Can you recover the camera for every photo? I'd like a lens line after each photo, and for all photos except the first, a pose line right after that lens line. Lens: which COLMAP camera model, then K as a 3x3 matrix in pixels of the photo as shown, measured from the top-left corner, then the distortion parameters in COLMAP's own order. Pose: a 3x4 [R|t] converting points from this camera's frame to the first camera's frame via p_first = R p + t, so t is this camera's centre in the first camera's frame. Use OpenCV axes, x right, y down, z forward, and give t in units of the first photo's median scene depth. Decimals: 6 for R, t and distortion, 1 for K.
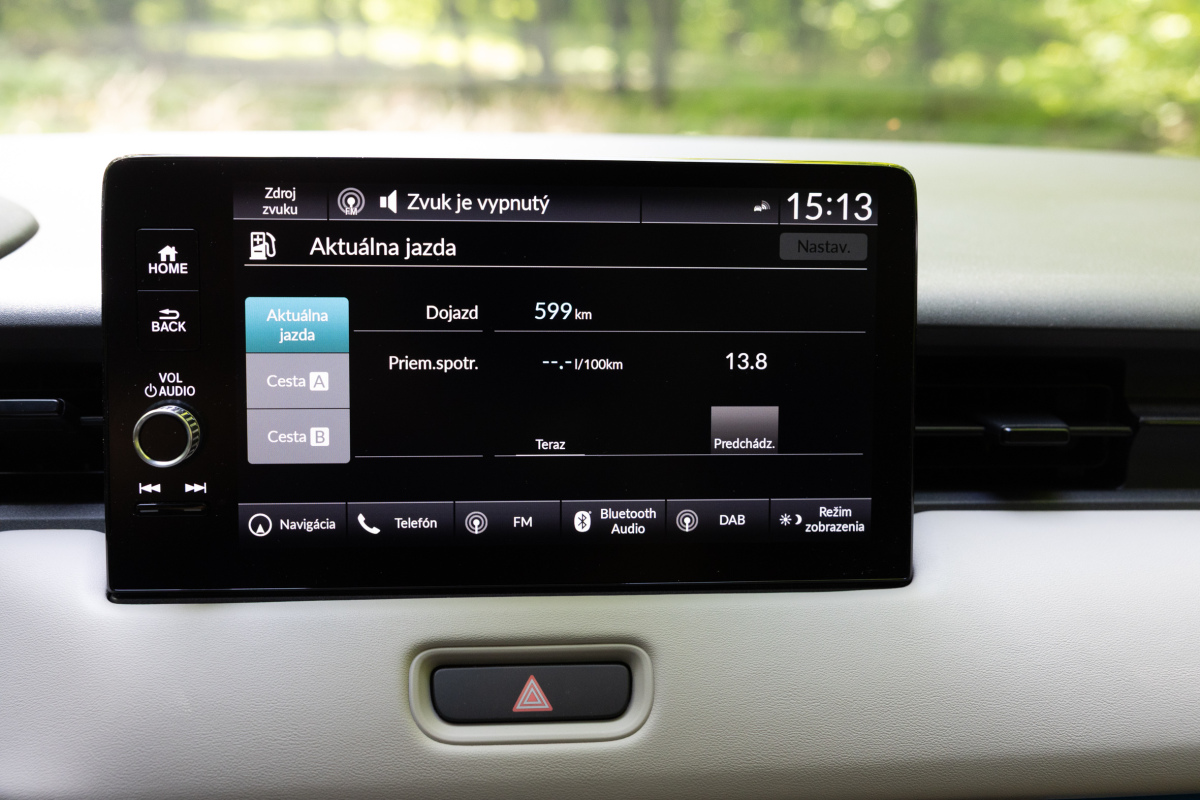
lens RADIAL K [[1387.2, 0, 592.6], [0, 1387.2, 402.9], [0, 0, 1]] dist [0.005983, 0.000000]
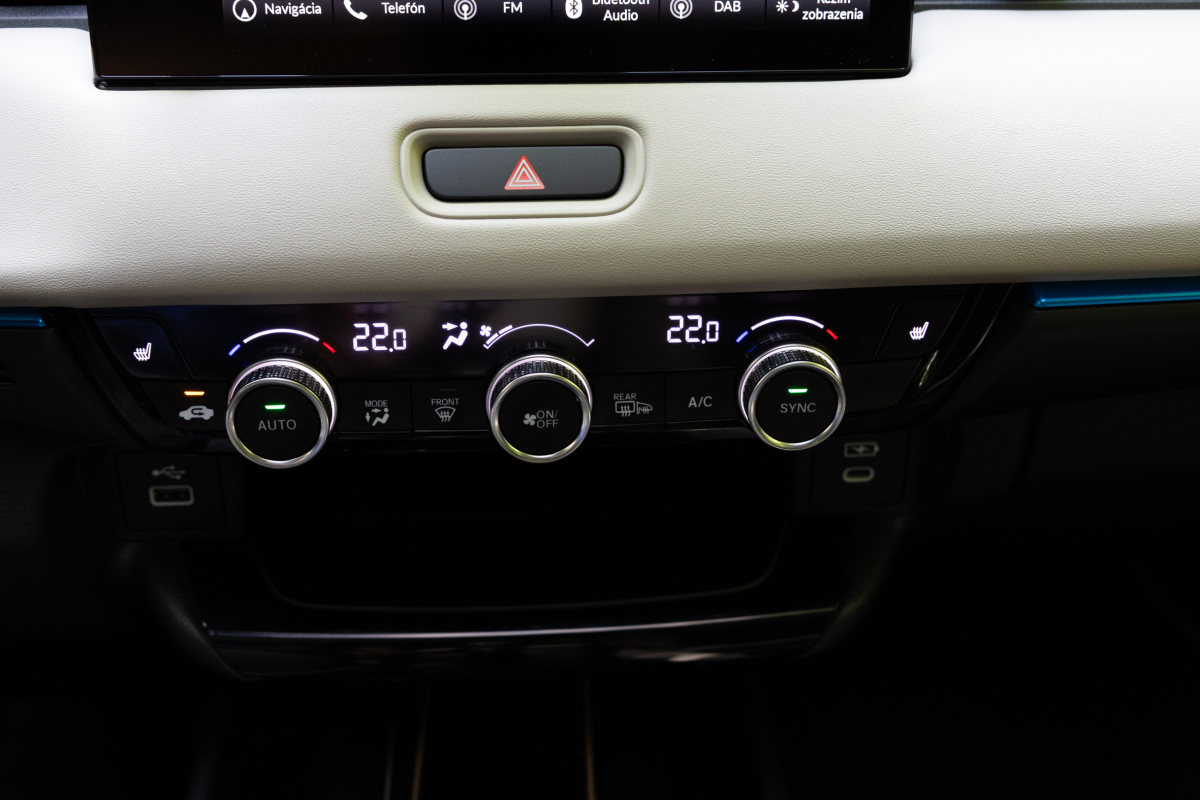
lens RADIAL K [[1387.2, 0, 592.9], [0, 1387.2, 408.1], [0, 0, 1]] dist [0.005983, 0.000000]
pose [[0.999925, -0.004526, -0.011369, 0.016295], [0.006651, 0.980897, 0.194416, 0.175902], [0.010271, -0.194477, 0.980853, -0.013709]]
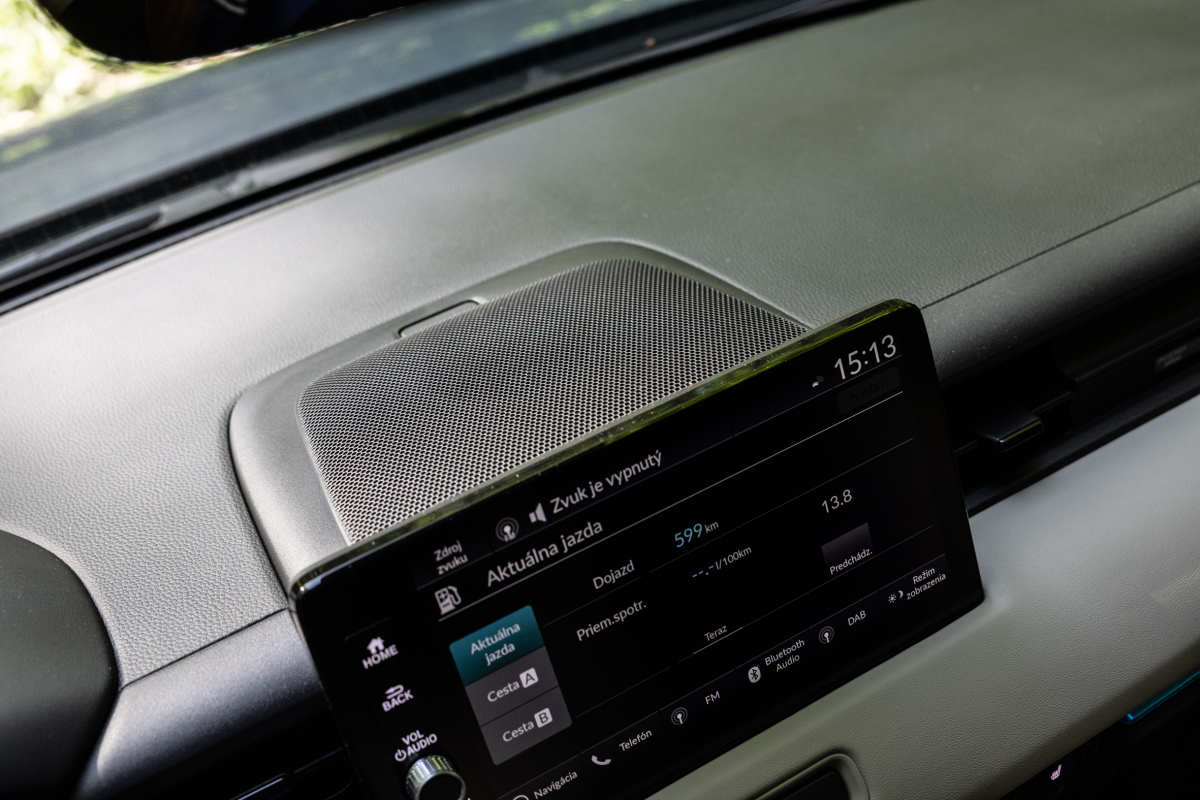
lens RADIAL K [[1387.2, 0, 592.4], [0, 1387.2, 402.4], [0, 0, 1]] dist [0.005983, 0.000000]
pose [[0.893311, -0.382523, 0.235949, -0.330011], [0.309650, 0.904333, 0.293767, -0.530046], [-0.325749, -0.189363, 0.926299, -0.015844]]
